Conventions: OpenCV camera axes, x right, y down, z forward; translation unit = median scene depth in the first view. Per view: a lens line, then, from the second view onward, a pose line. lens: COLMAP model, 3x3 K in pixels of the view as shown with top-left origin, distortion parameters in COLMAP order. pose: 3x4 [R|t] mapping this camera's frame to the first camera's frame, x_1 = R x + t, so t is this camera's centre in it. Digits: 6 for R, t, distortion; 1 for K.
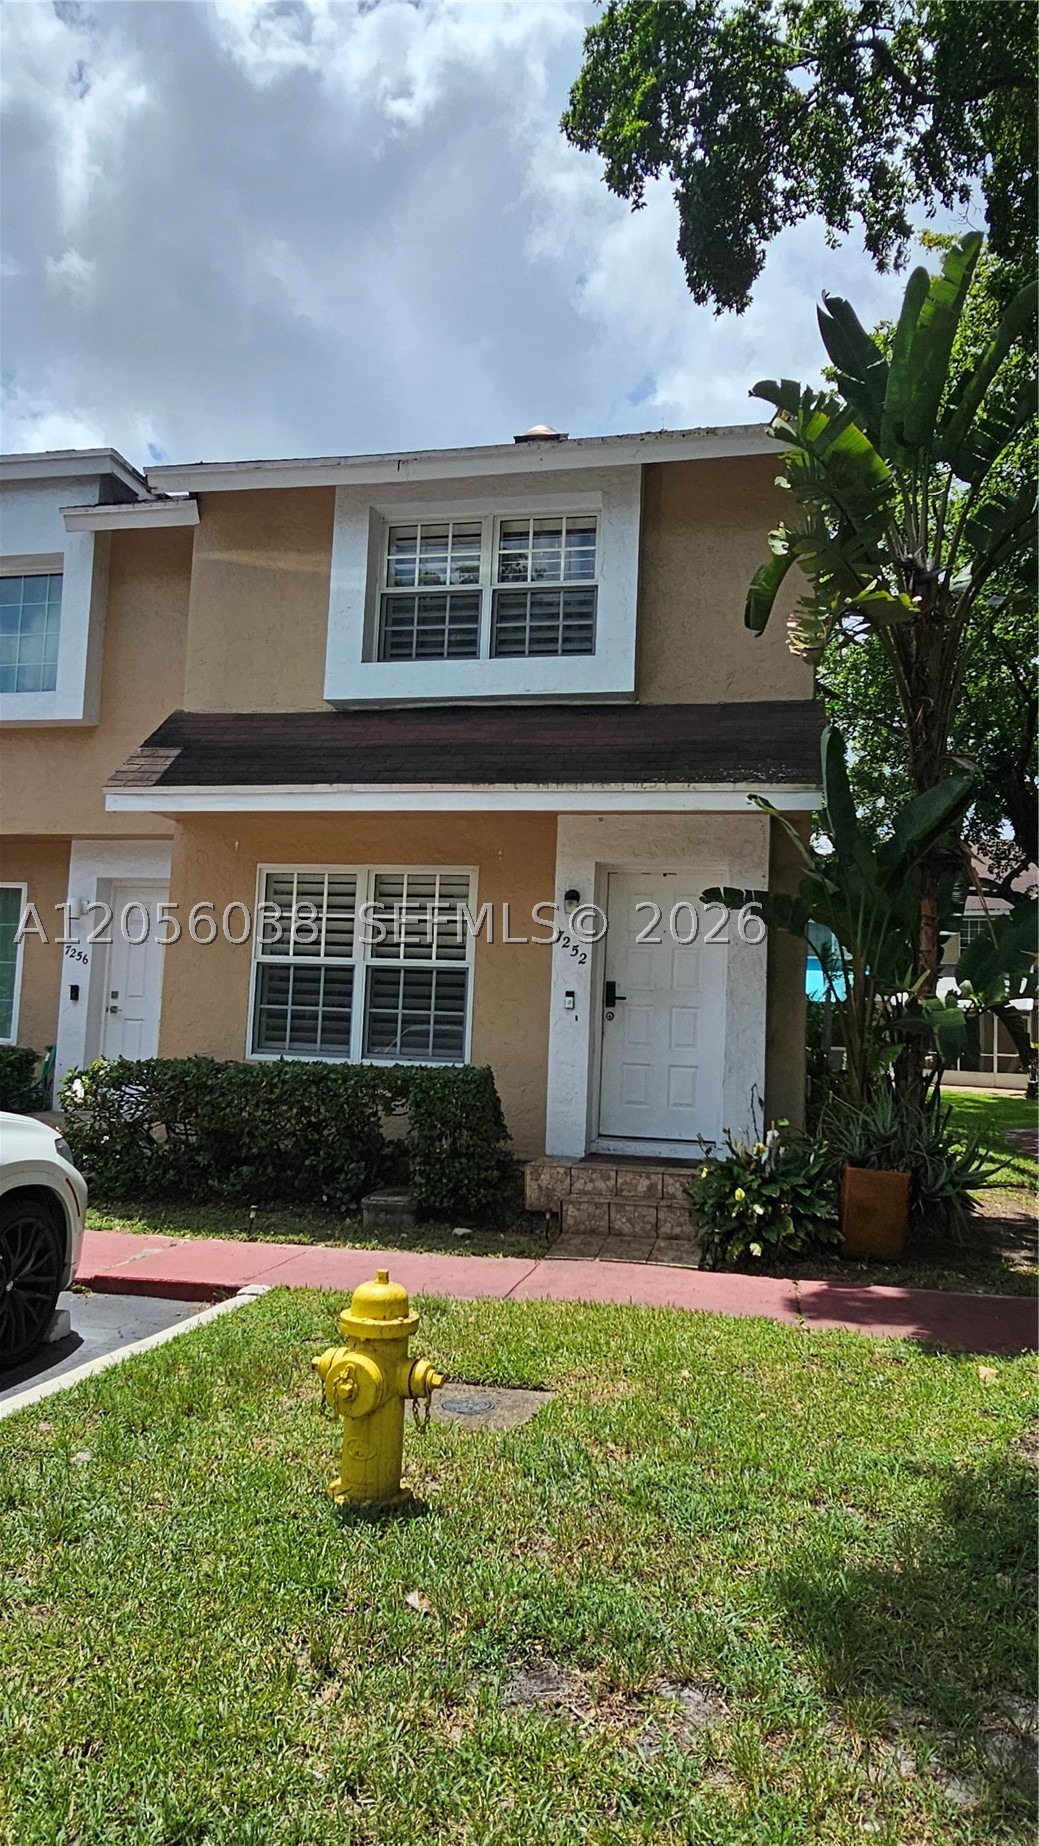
lens RADIAL K [[1264.3, 0, 514.5], [0, 1264.3, 927.3], [0, 0, 1]] dist [0.000575, 0.000259]
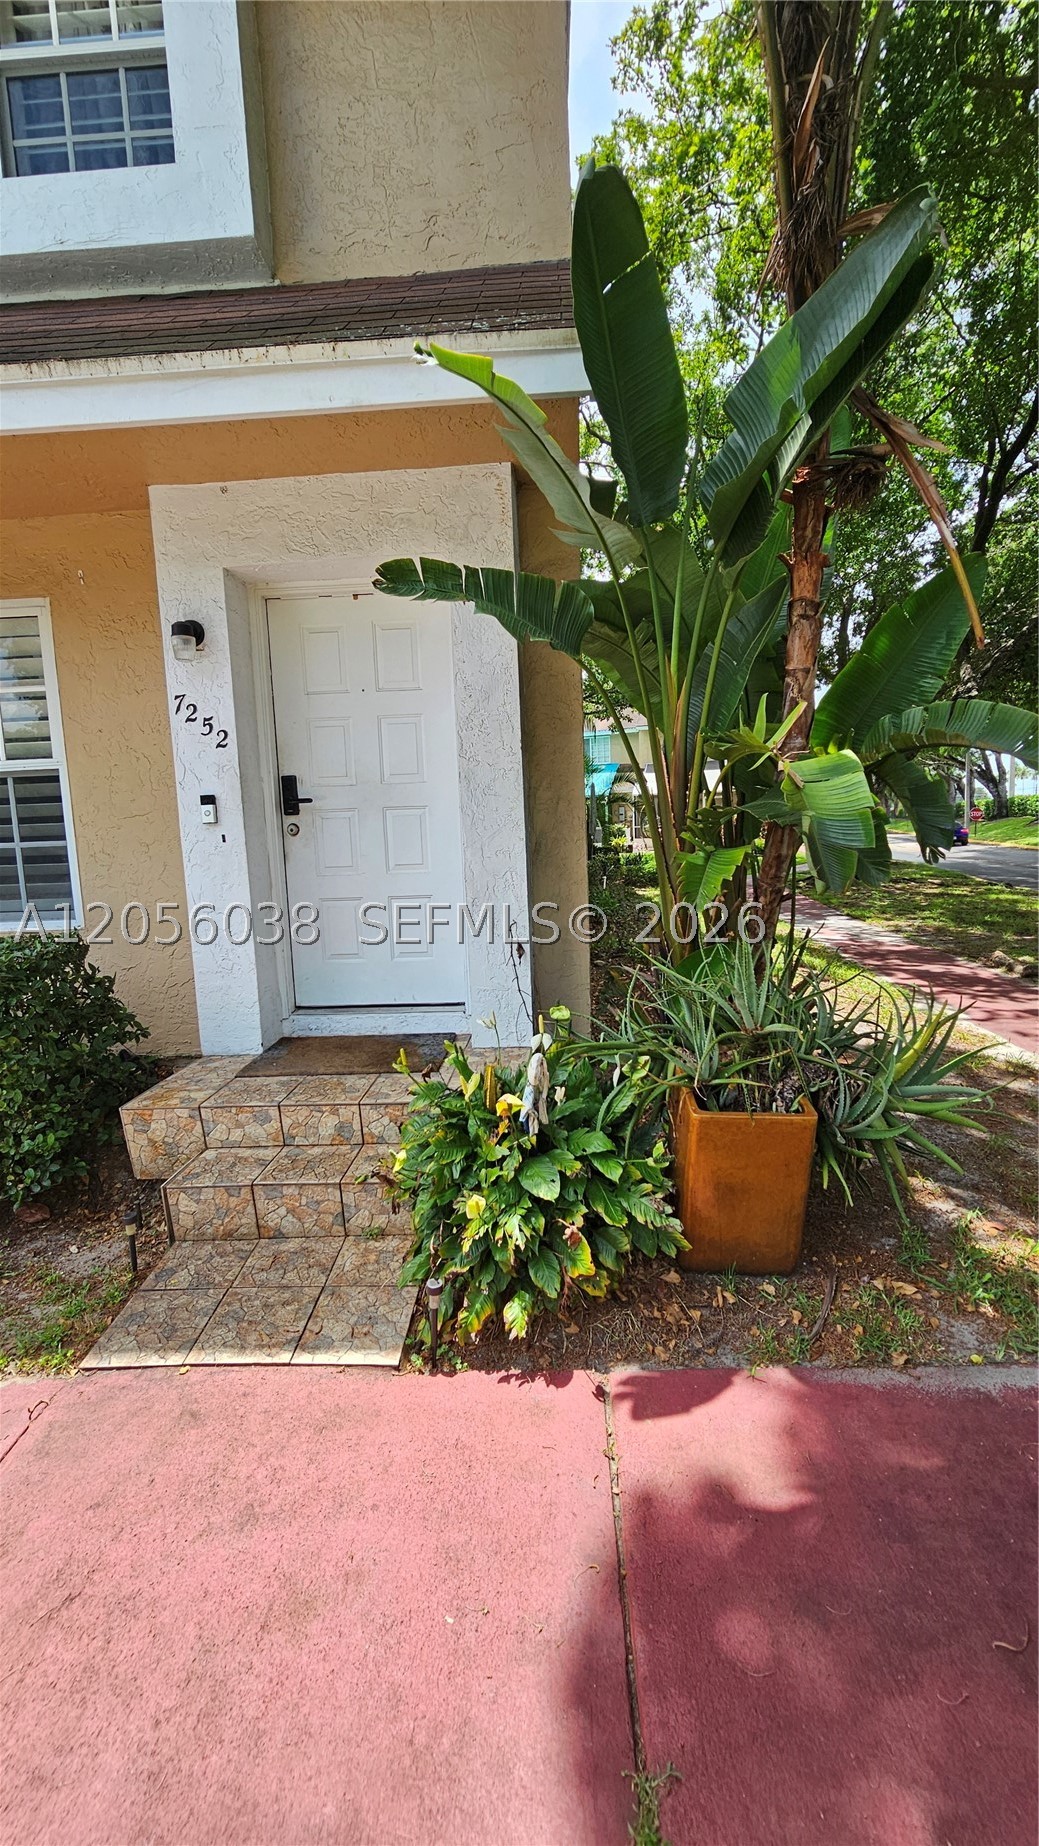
lens RADIAL K [[760.5, 0, 531.9], [0, 760.5, 928.7], [0, 0, 1]] dist [-0.001435, -0.000554]
pose [[0.982761, -0.098640, 0.156369, 0.146256], [0.062643, 0.973410, 0.220337, 0.046415], [-0.173945, -0.206744, 0.962808, 0.664089]]
